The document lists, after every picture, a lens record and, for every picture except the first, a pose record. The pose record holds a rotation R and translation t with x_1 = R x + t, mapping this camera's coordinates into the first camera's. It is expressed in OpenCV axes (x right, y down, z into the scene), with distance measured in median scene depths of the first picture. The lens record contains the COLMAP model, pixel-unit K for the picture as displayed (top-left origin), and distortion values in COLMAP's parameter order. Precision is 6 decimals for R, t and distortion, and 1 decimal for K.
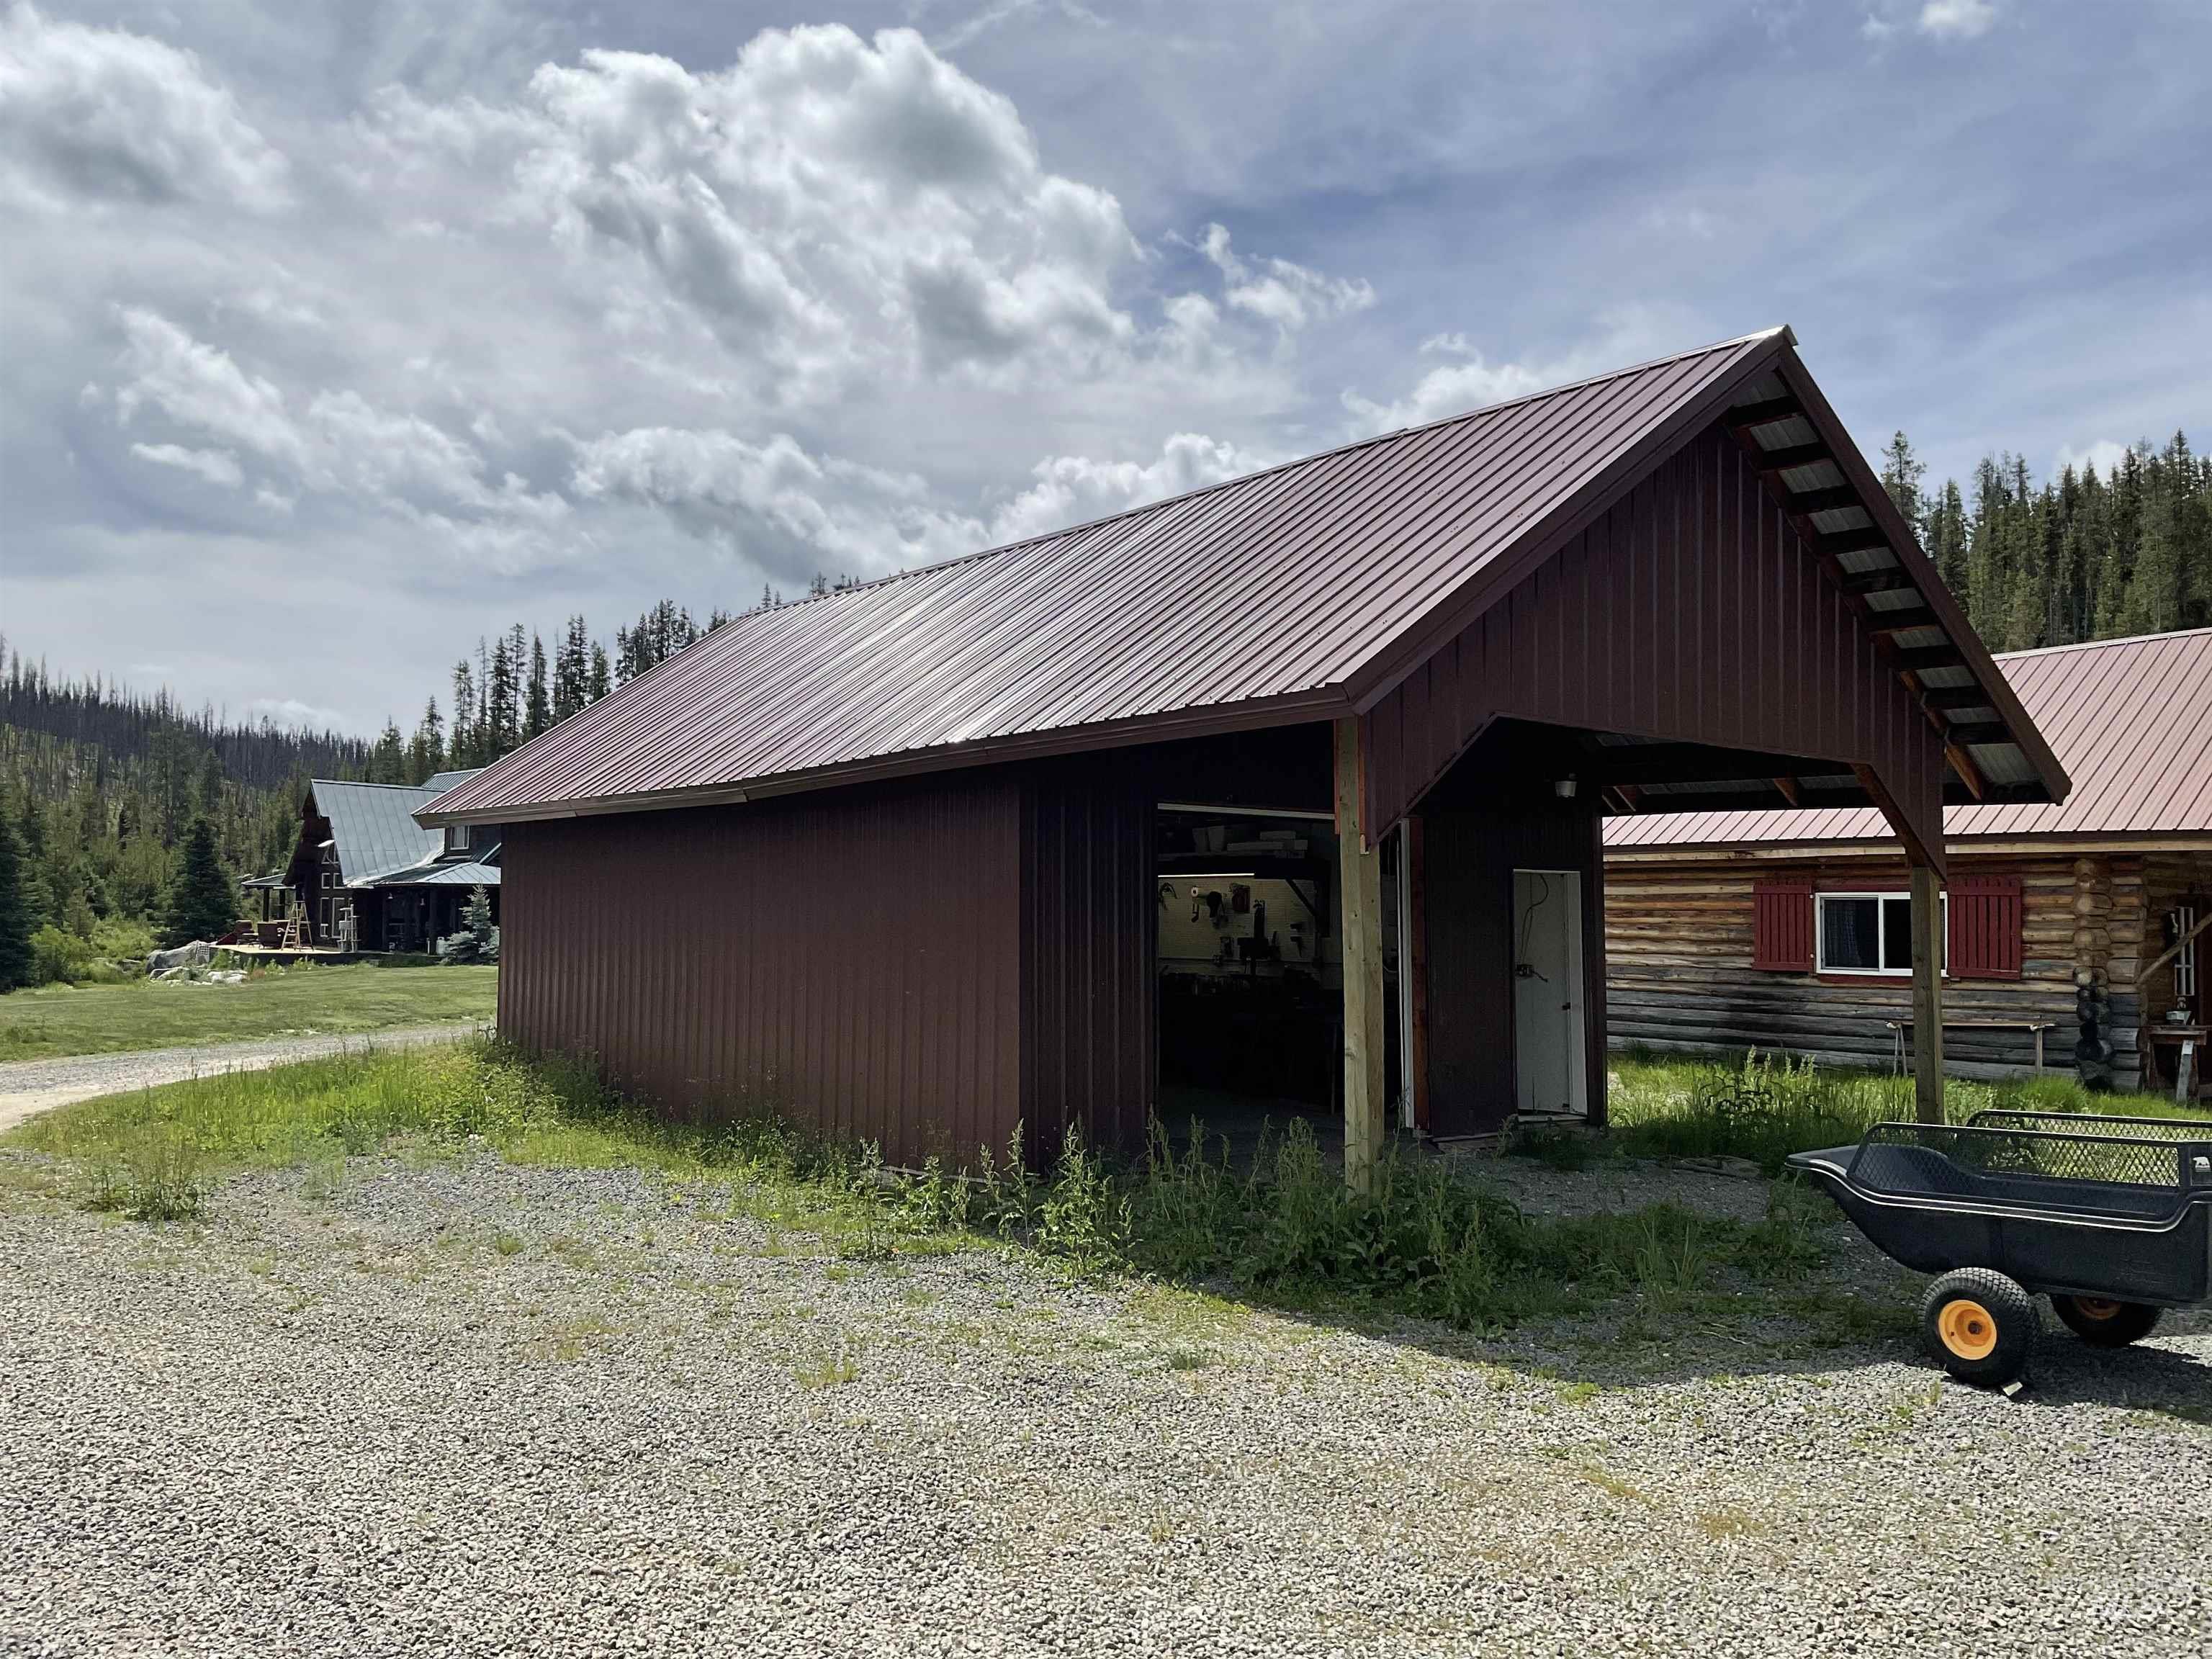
lens RADIAL K [[1807.4, 0, 1091.4], [0, 1807.4, 832.0], [0, 0, 1]] dist [0.107208, -0.208409]
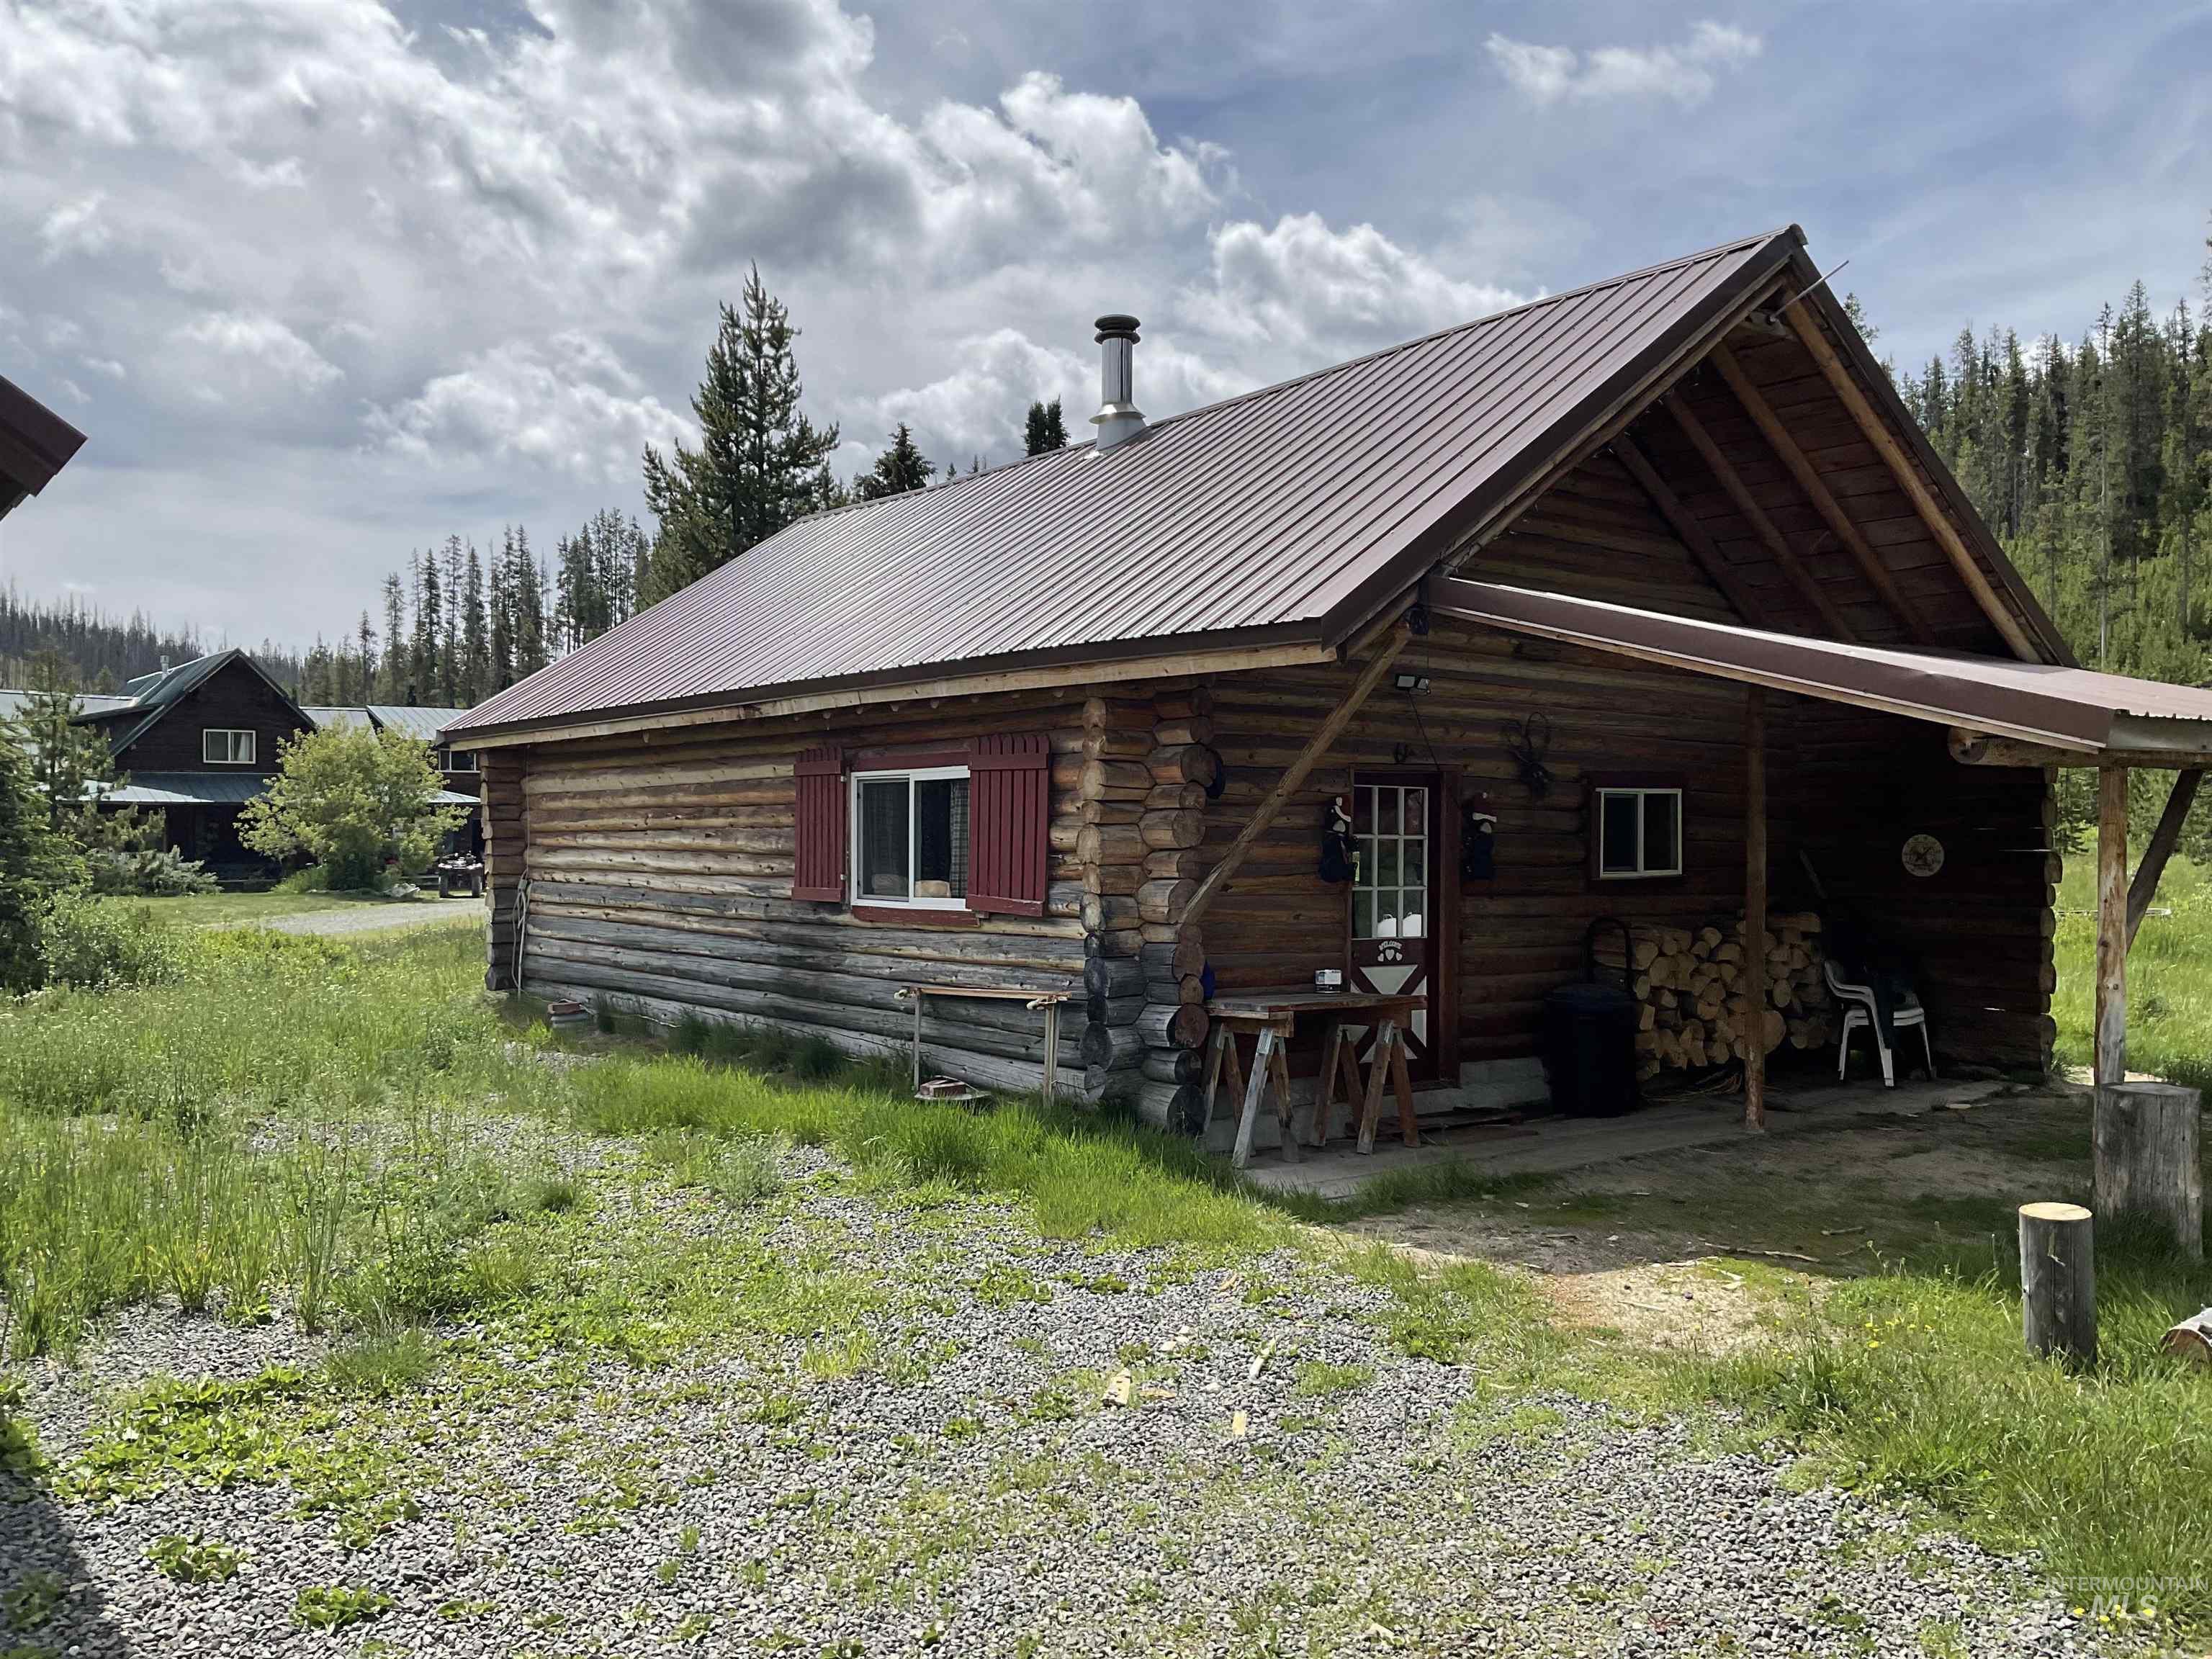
lens RADIAL K [[1807.4, 0, 1091.4], [0, 1807.4, 832.0], [0, 0, 1]] dist [0.107208, -0.208409]
pose [[0.999762, -0.011601, -0.018493, 0.473250], [0.012453, 0.998835, 0.046628, 0.025286], [0.017930, -0.046847, 0.998741, 0.392948]]
